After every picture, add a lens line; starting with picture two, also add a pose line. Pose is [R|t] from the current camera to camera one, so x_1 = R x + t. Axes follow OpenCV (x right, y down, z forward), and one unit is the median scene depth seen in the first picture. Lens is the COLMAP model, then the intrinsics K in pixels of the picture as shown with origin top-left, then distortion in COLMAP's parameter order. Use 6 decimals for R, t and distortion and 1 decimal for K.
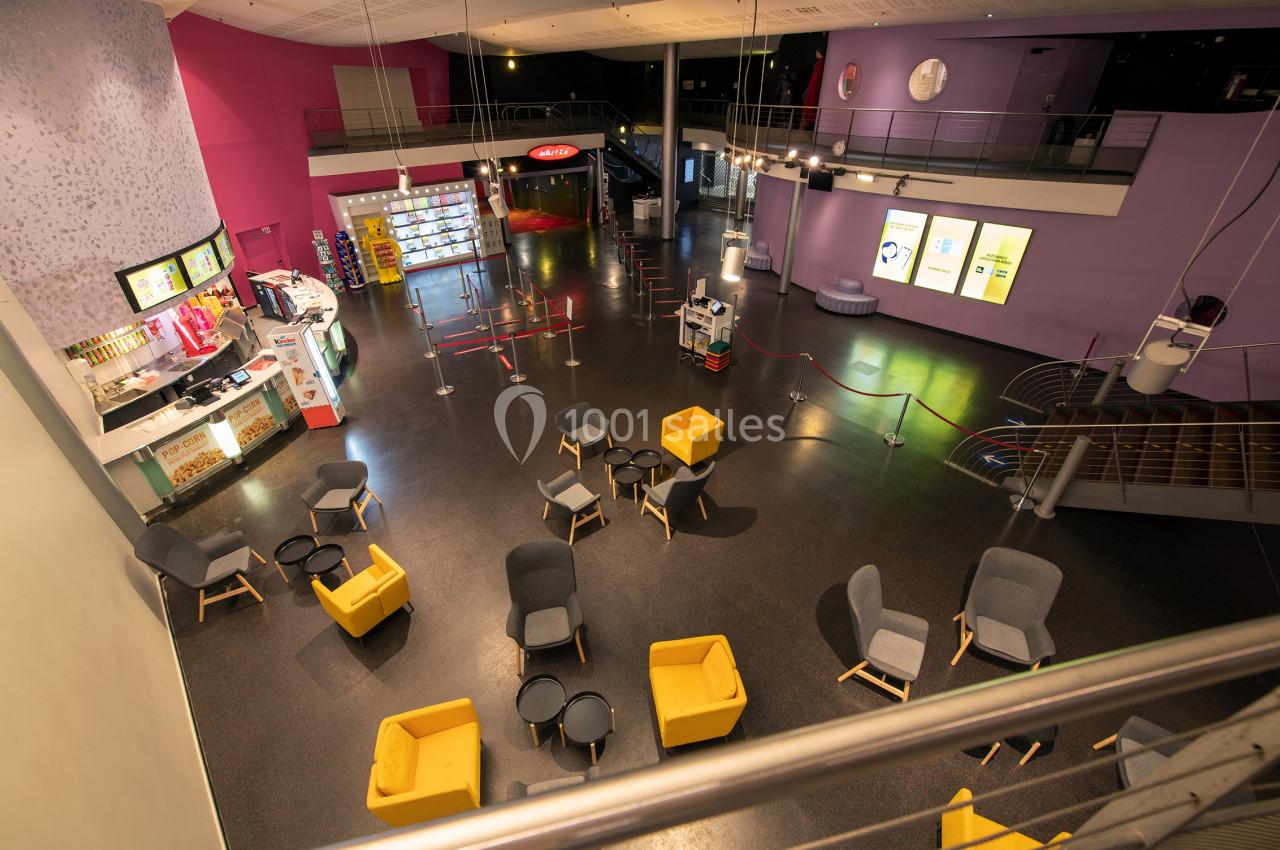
lens RADIAL K [[504.7, 0, 640.0], [0, 504.7, 425.0], [0, 0, 1]] dist [-0.015235, -0.000362]
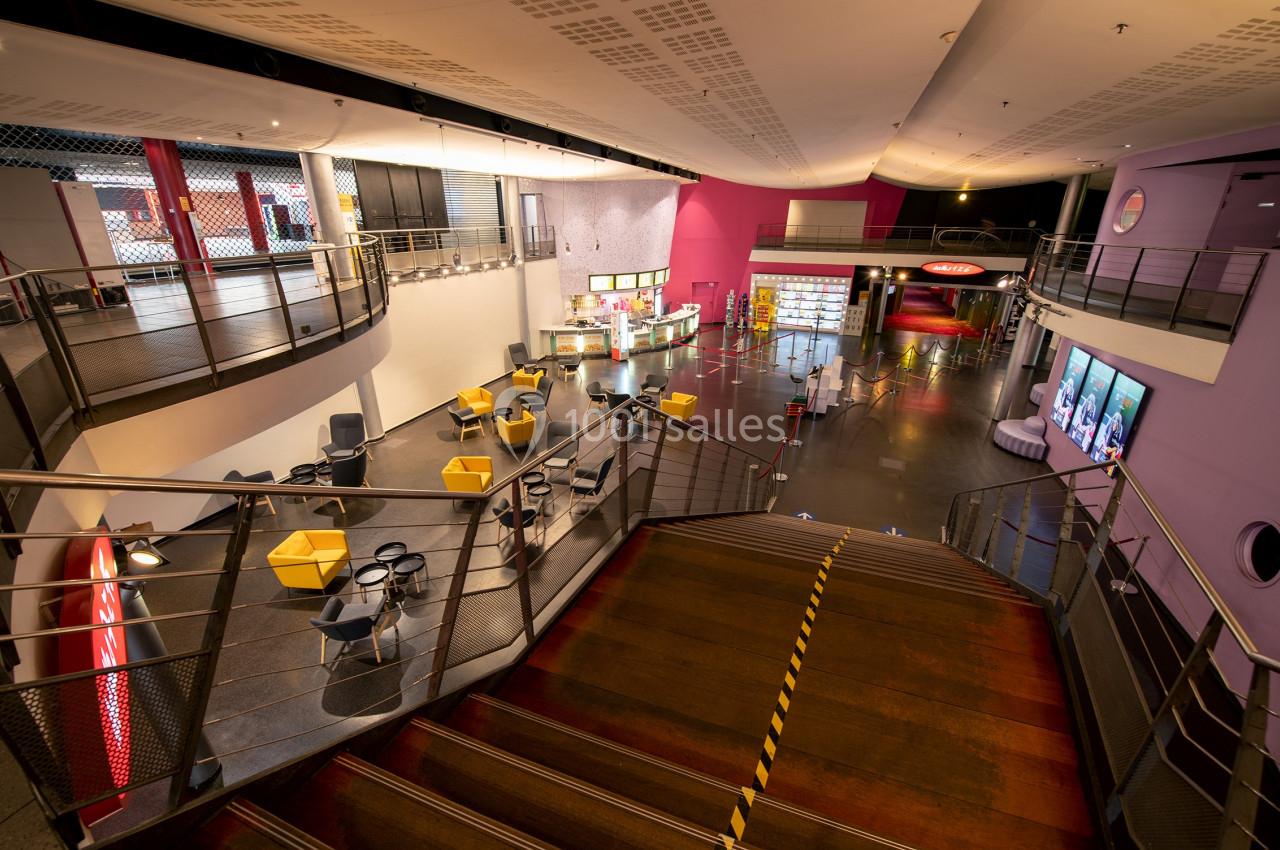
lens RADIAL K [[504.7, 0, 640.0], [0, 504.7, 425.0], [0, 0, 1]] dist [-0.015235, -0.000362]
pose [[0.426641, 0.354492, -0.832054, 0.783047], [-0.507131, 0.855516, 0.104453, -0.020807], [0.748863, 0.377396, 0.544772, 0.020960]]
